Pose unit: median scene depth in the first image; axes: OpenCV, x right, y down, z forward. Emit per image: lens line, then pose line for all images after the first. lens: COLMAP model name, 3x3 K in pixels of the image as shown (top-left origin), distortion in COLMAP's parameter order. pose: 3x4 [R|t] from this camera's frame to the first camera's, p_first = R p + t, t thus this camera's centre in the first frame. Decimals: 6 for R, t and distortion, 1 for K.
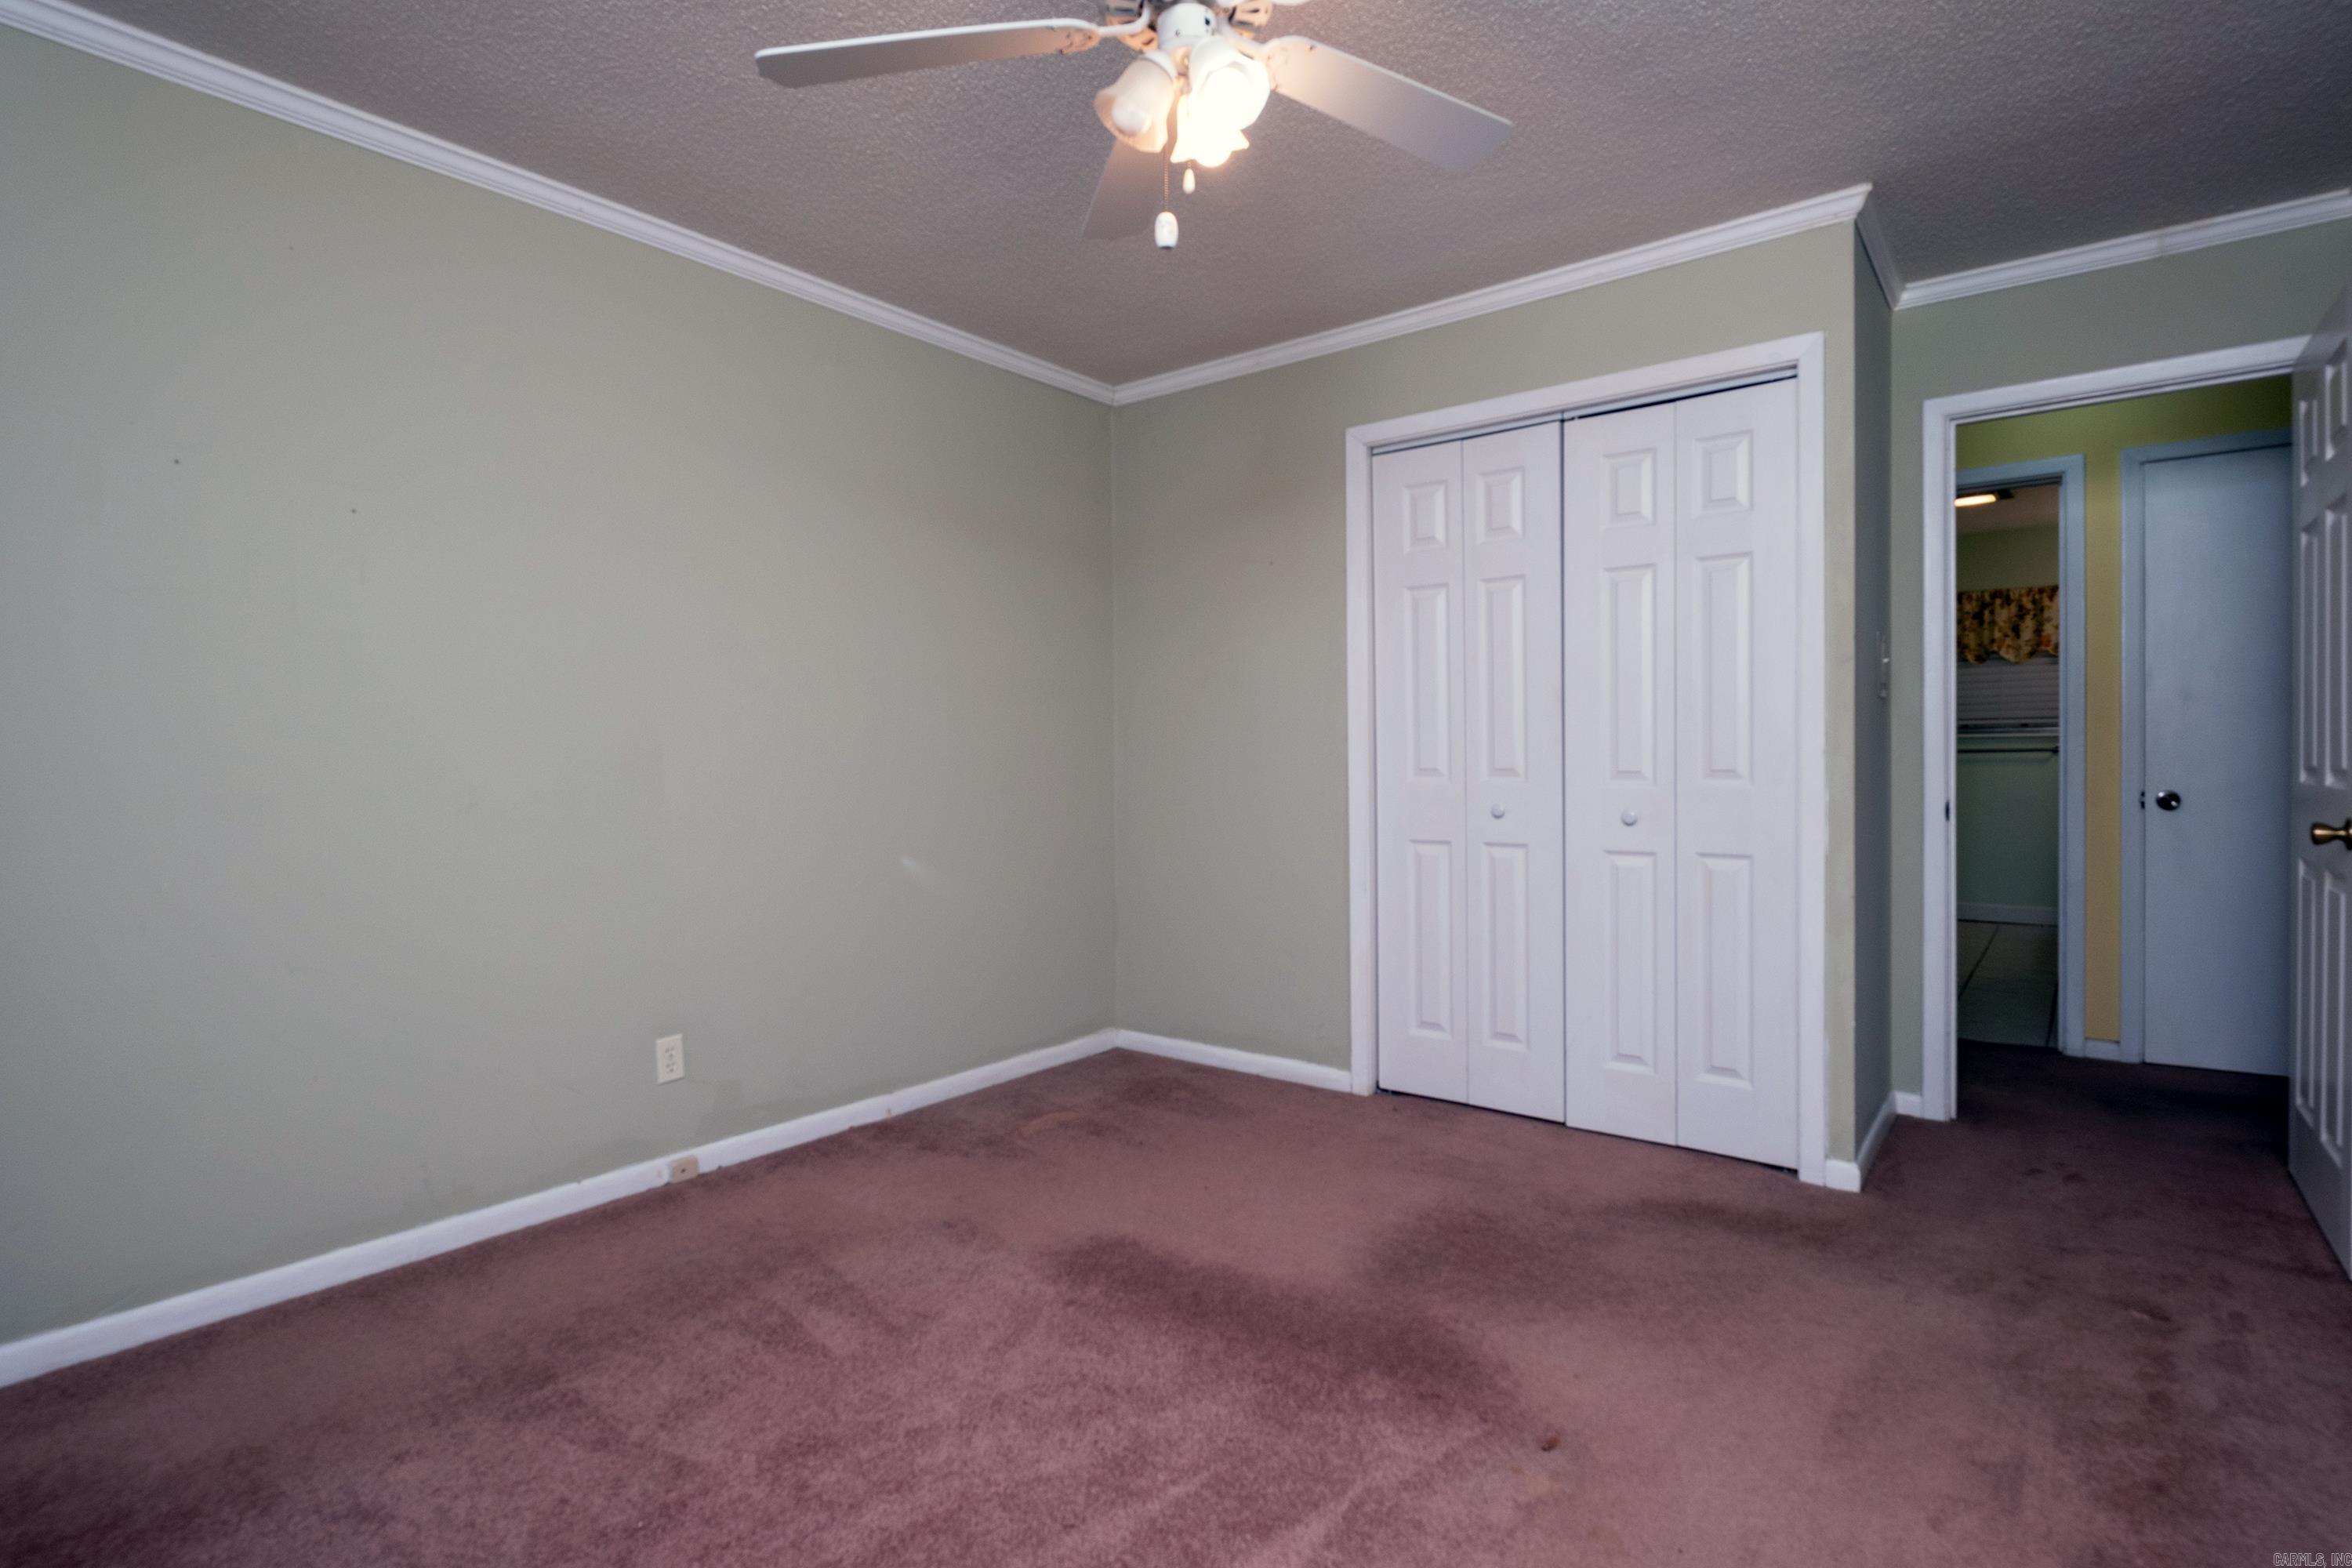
lens RADIAL K [[1107.7, 0, 1174.5], [0, 1107.7, 777.8], [0, 0, 1]] dist [-0.000058, -0.001662]
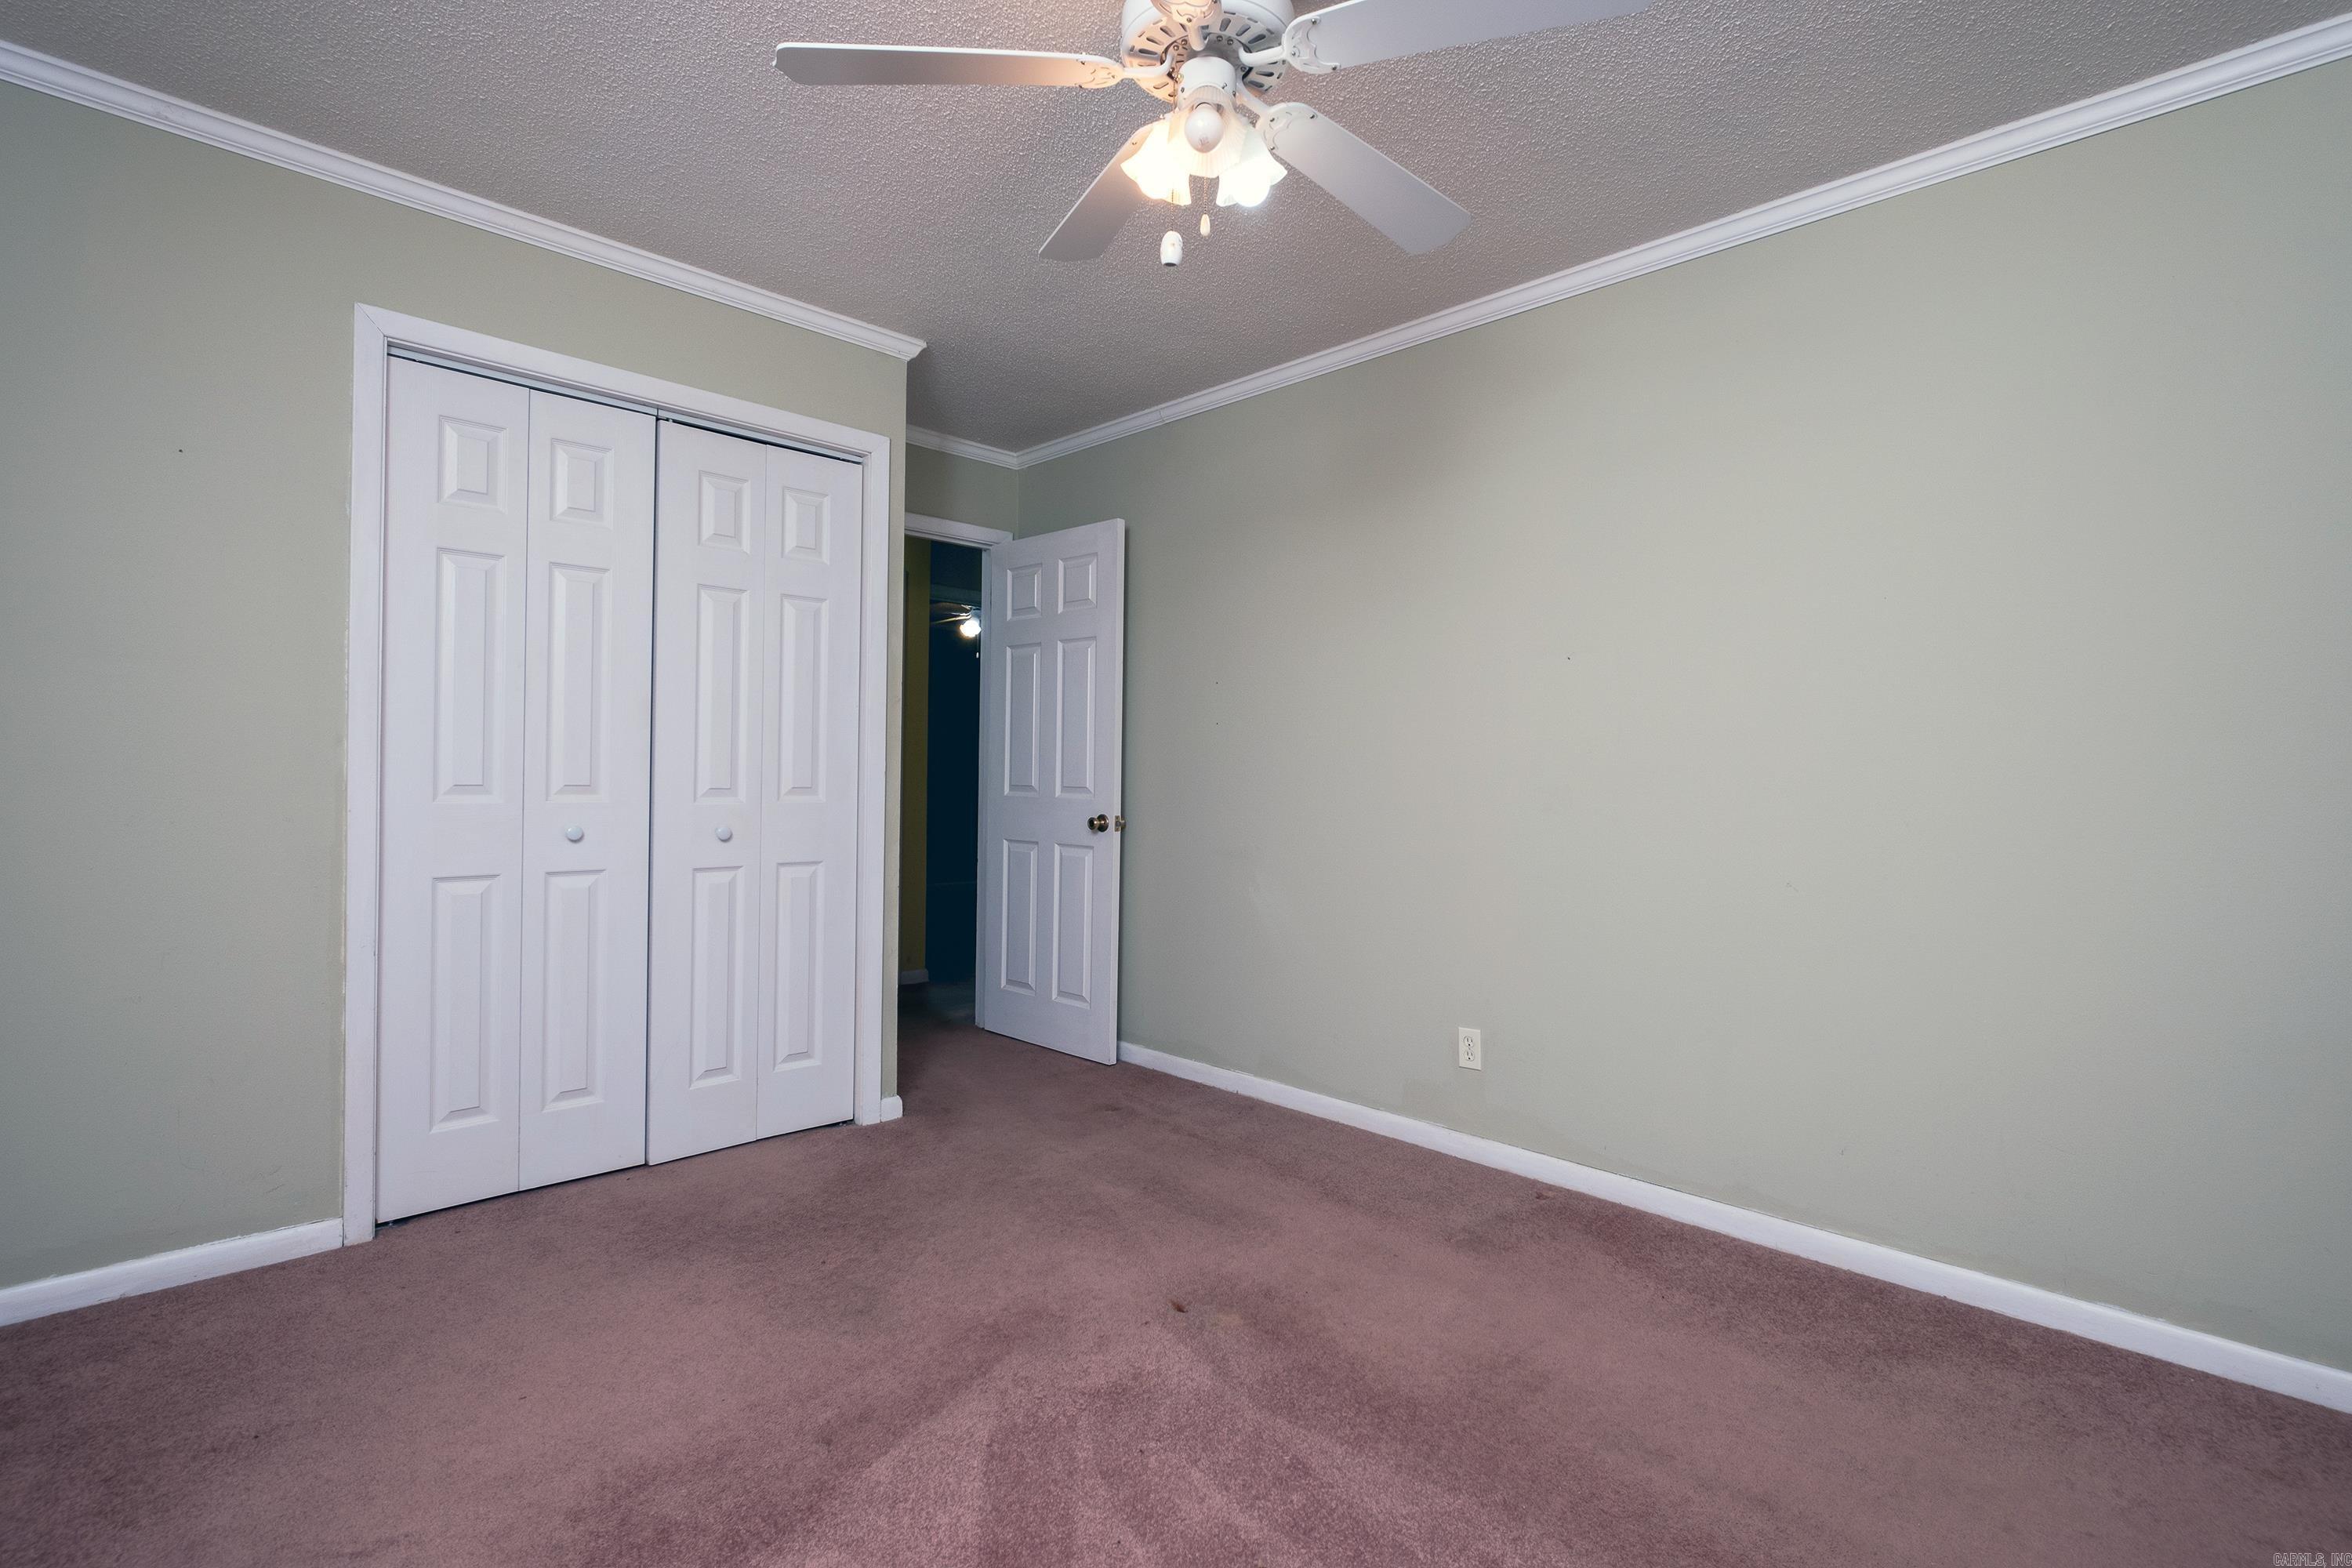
lens RADIAL K [[1107.7, 0, 1166.5], [0, 1107.7, 771.3], [0, 0, 1]] dist [-0.000058, -0.001662]
pose [[0.141743, 0.011388, 0.989838, -0.566628], [-0.003816, 0.999933, -0.010958, -0.012881], [-0.989896, -0.002224, 0.141777, 0.474772]]
